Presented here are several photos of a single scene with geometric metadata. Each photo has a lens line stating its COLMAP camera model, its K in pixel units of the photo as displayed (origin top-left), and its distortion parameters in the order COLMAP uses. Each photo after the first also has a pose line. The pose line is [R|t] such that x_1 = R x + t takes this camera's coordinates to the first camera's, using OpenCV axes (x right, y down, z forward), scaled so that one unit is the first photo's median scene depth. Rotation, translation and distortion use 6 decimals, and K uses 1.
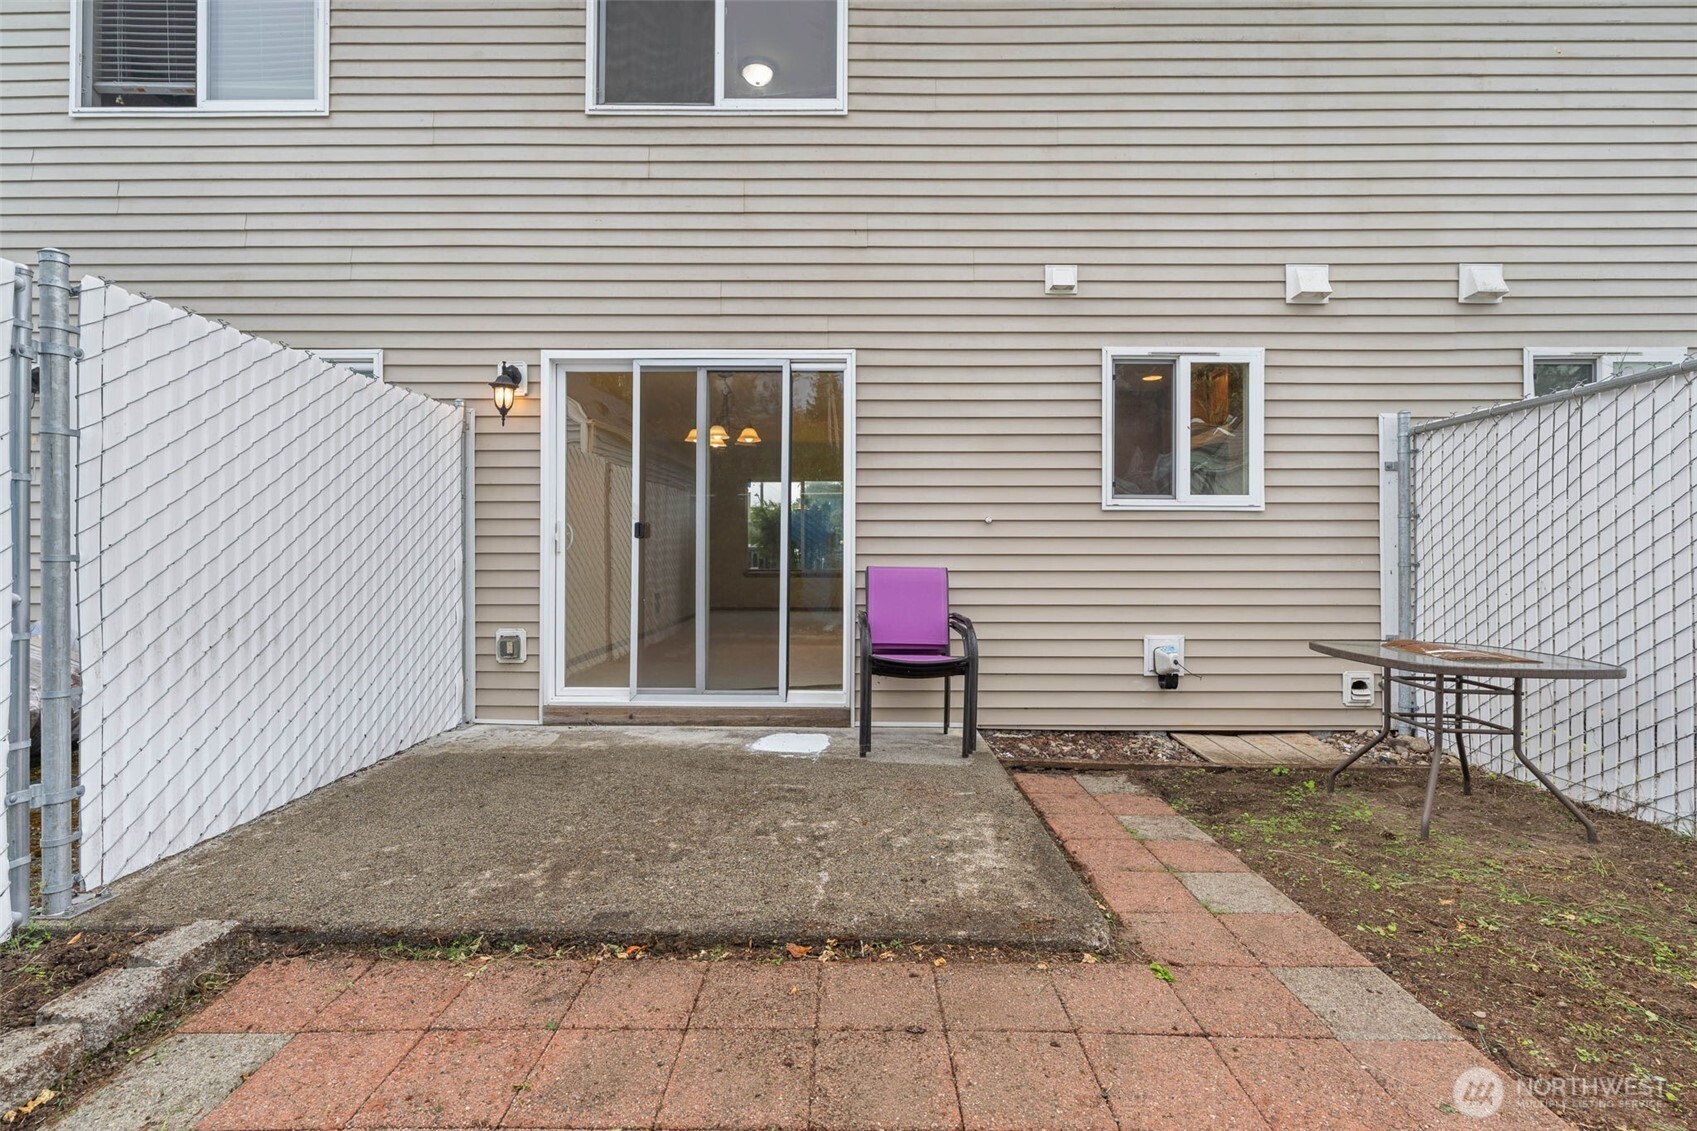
lens RADIAL K [[765.4, 0, 849.6], [0, 765.4, 564.1], [0, 0, 1]] dist [-0.000958, -0.000375]
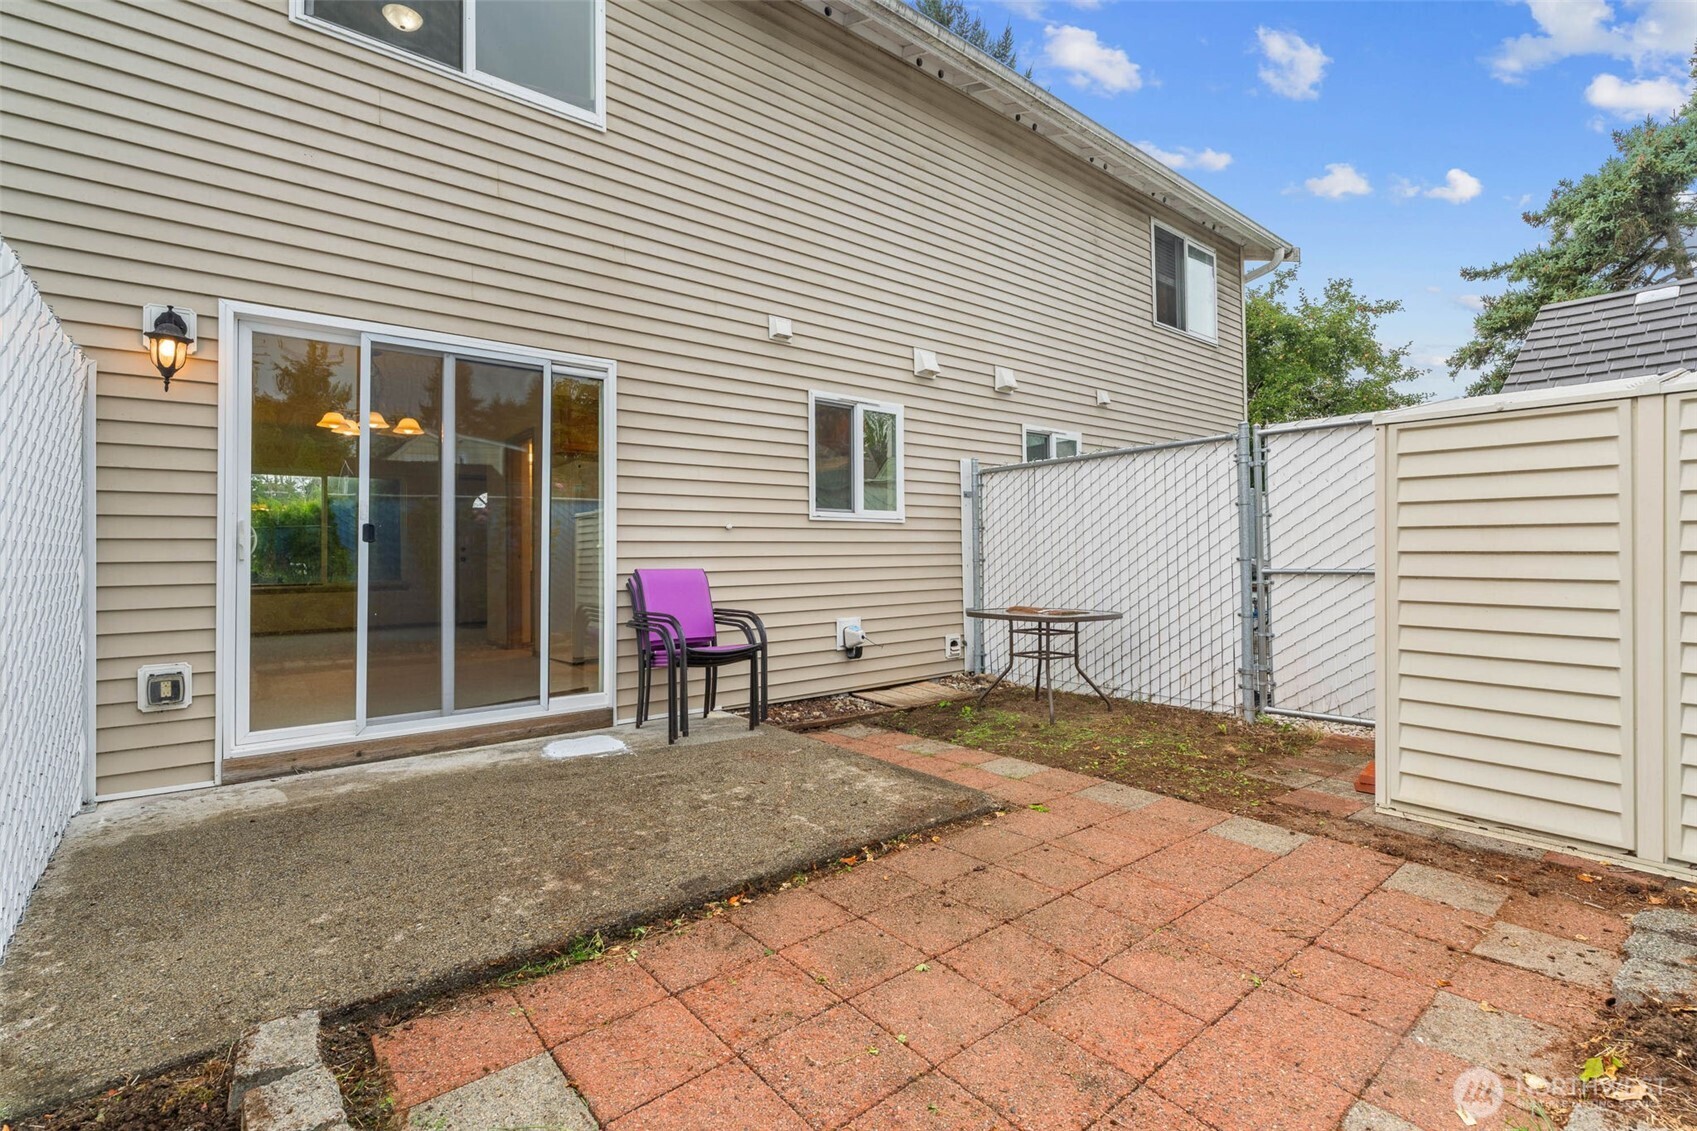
lens RADIAL K [[765.4, 0, 859.0], [0, 765.4, 563.3], [0, 0, 1]] dist [-0.000958, -0.000375]
pose [[0.765301, -0.016809, 0.643454, -0.417272], [0.022596, 0.999744, -0.000759, 0.002689], [-0.643276, 0.015120, 0.765485, -0.002290]]
